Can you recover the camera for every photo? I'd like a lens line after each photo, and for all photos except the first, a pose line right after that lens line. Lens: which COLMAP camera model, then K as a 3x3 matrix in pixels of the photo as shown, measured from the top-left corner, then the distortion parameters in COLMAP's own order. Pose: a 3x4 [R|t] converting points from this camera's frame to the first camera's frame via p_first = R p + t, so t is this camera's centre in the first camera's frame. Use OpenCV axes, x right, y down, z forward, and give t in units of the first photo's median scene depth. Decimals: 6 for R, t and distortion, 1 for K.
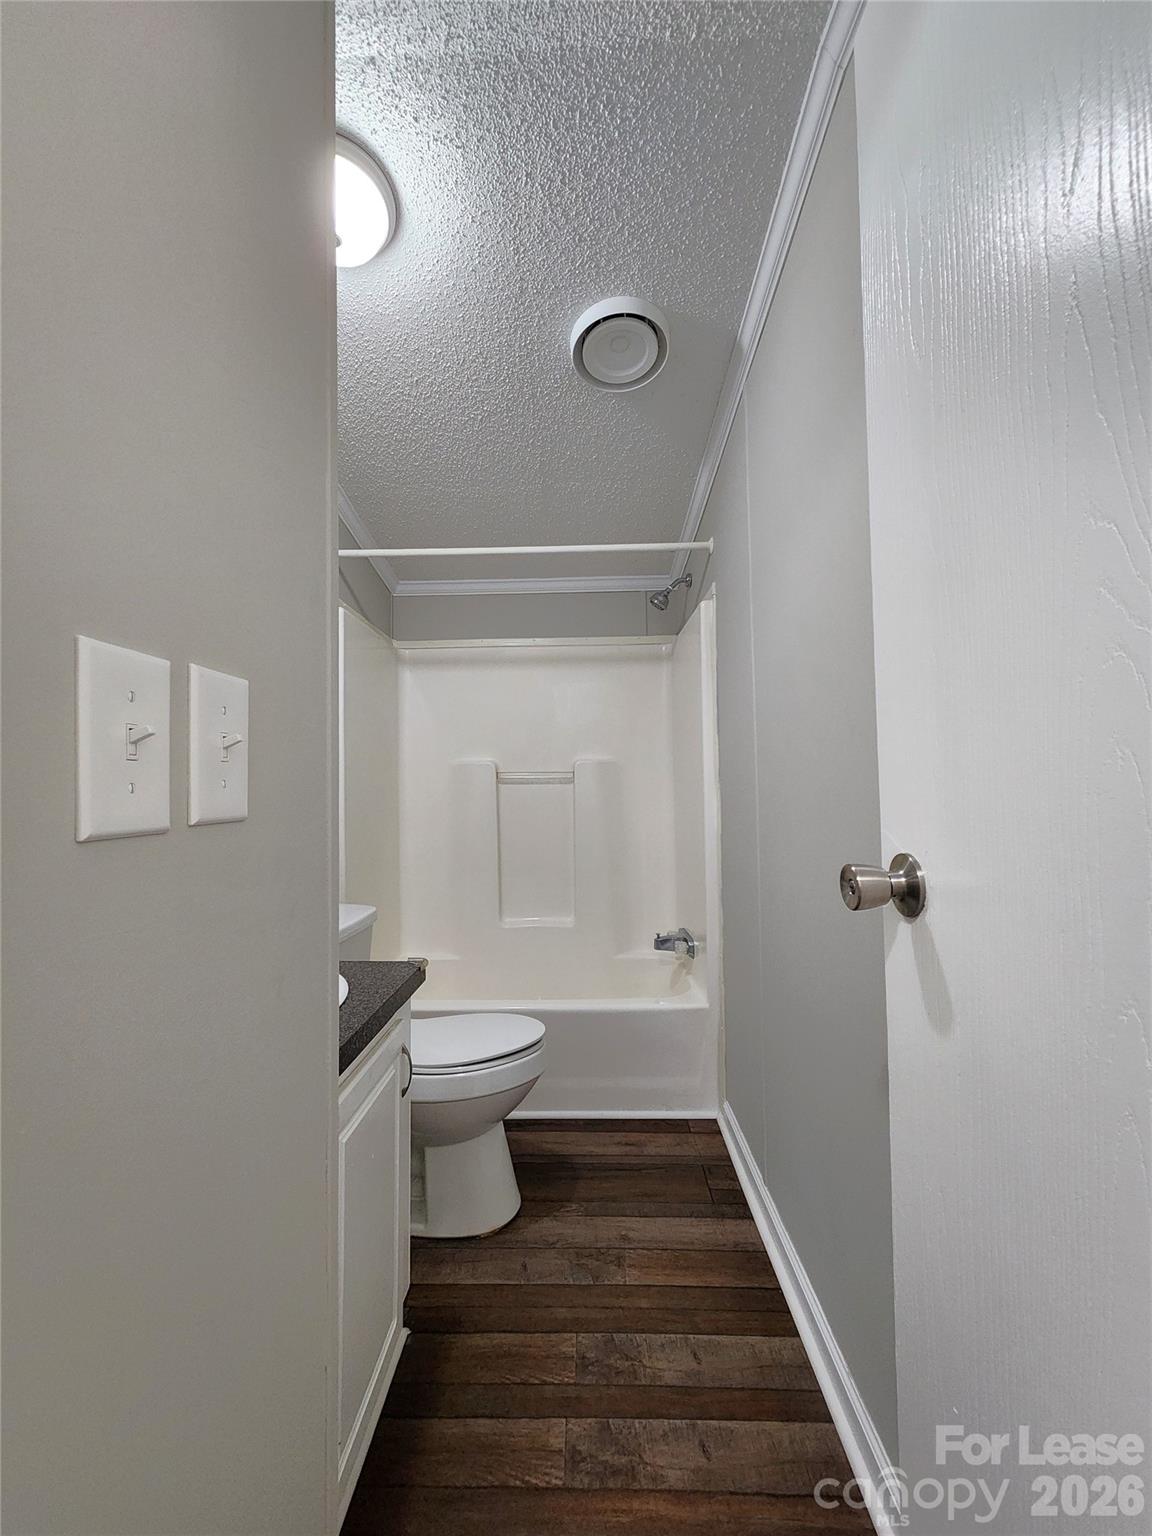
lens RADIAL K [[633.2, 0, 577.2], [0, 633.2, 766.4], [0, 0, 1]] dist [-0.000810, -0.000485]
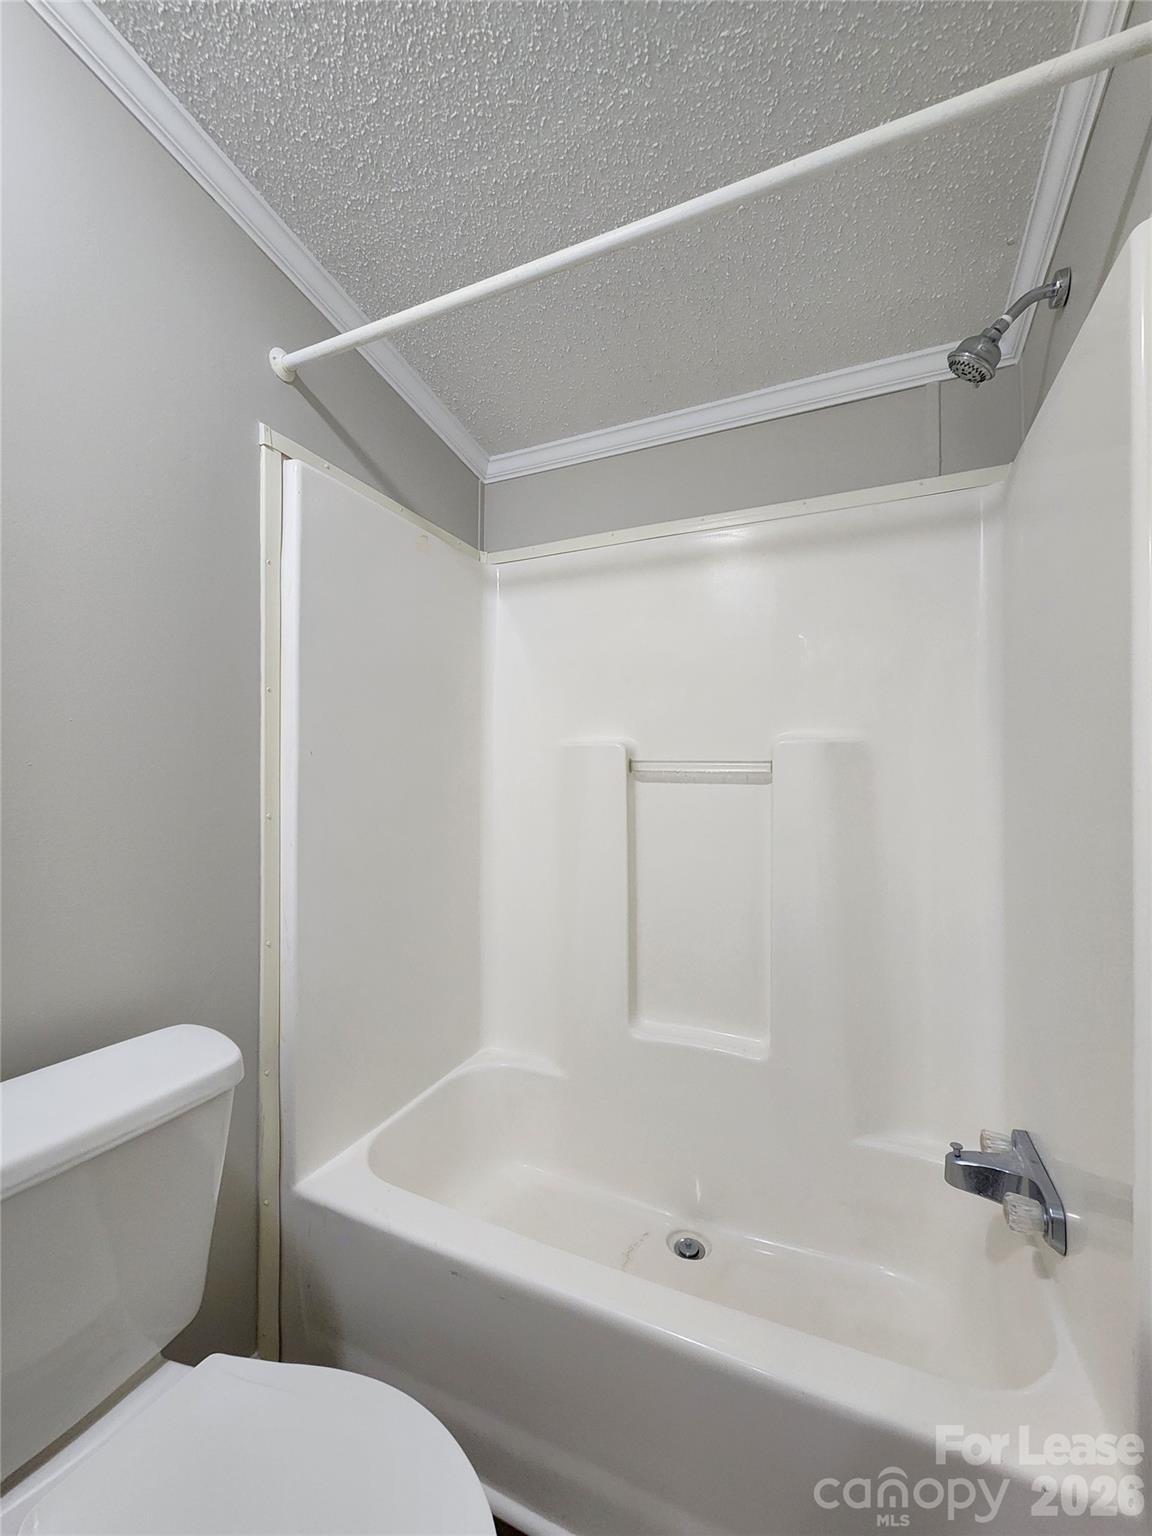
lens RADIAL K [[633.2, 0, 571.2], [0, 633.2, 778.5], [0, 0, 1]] dist [-0.000810, -0.000485]
pose [[0.914189, 0.016839, -0.404938, 0.054190], [-0.010850, 0.999795, 0.017081, 0.015774], [0.405143, -0.011222, 0.914184, 0.461064]]
